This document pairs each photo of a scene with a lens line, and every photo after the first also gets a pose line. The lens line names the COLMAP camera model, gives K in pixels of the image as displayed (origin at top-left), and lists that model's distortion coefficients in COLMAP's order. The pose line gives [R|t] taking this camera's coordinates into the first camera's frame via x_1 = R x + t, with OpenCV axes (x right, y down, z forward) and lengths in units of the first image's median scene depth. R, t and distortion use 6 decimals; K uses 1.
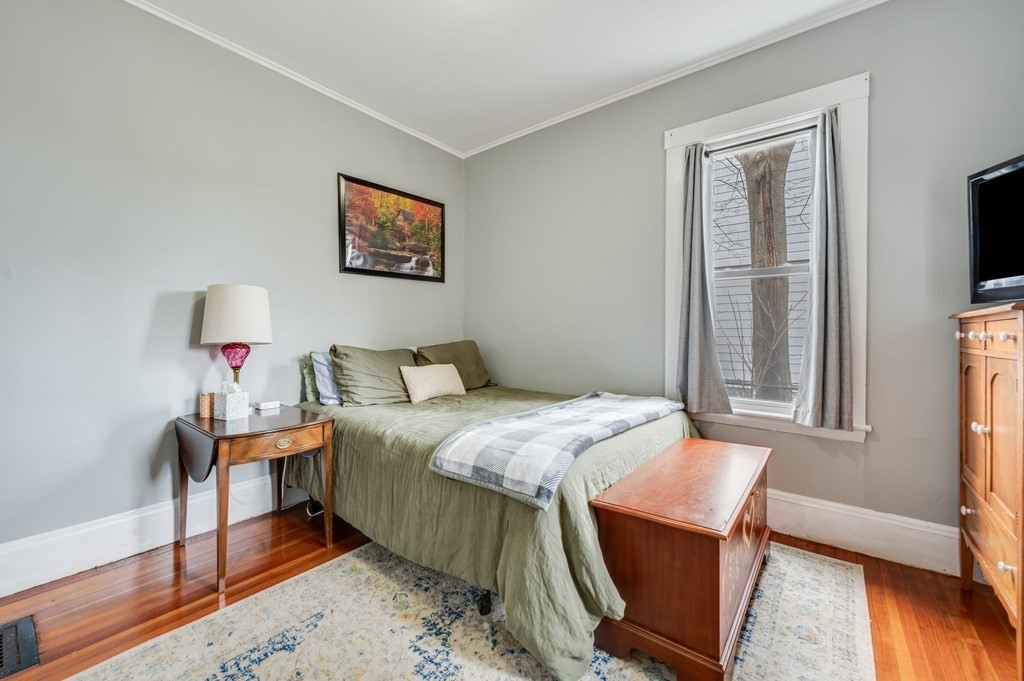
lens RADIAL K [[420.4, 0, 521.4], [0, 420.4, 334.7], [0, 0, 1]] dist [-0.000543, 0.000077]
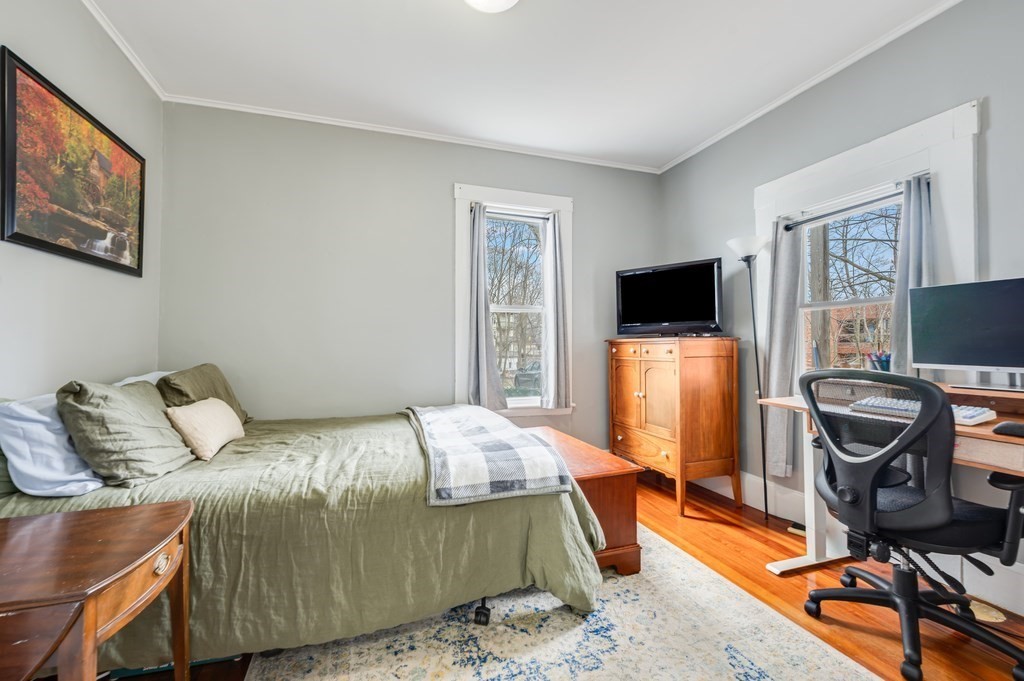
lens RADIAL K [[411.9, 0, 504.8], [0, 411.9, 340.7], [0, 0, 1]] dist [-0.000735, 0.000000]
pose [[0.546870, 0.005017, 0.837202, -0.596047], [0.009362, 0.999883, -0.012107, -0.016712], [-0.837165, 0.014459, 0.546759, 0.253037]]
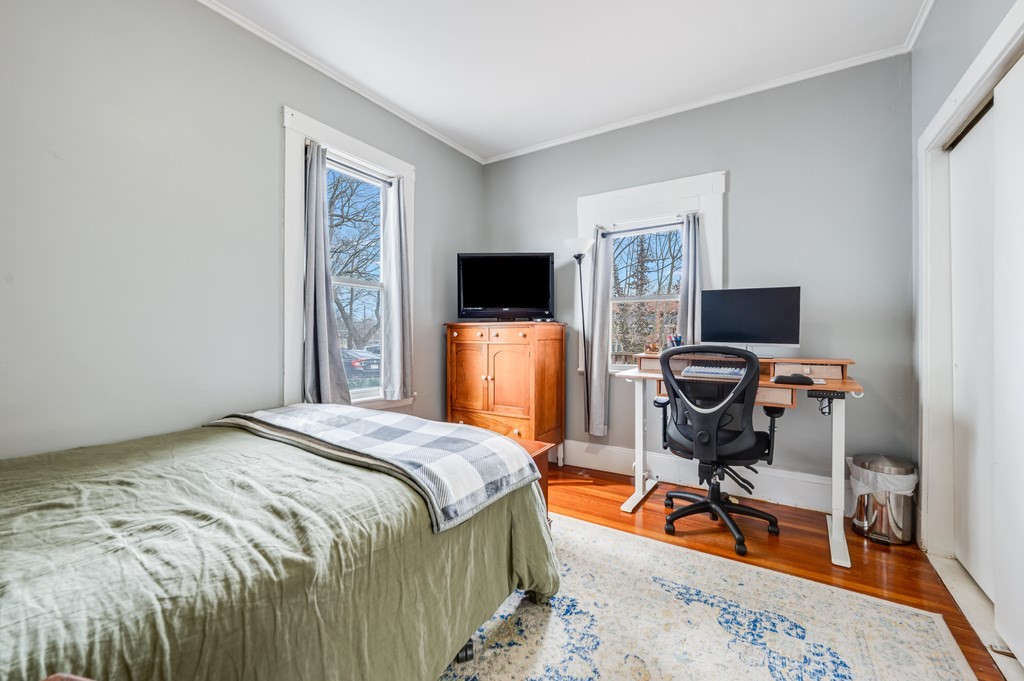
lens RADIAL K [[418.2, 0, 506.8], [0, 418.2, 333.8], [0, 0, 1]] dist [0.001045, 0.000107]
pose [[-0.091942, -0.003995, 0.995756, -0.615660], [0.001450, 0.999990, 0.004146, -0.004916], [-0.995763, 0.001825, -0.091935, 0.647008]]
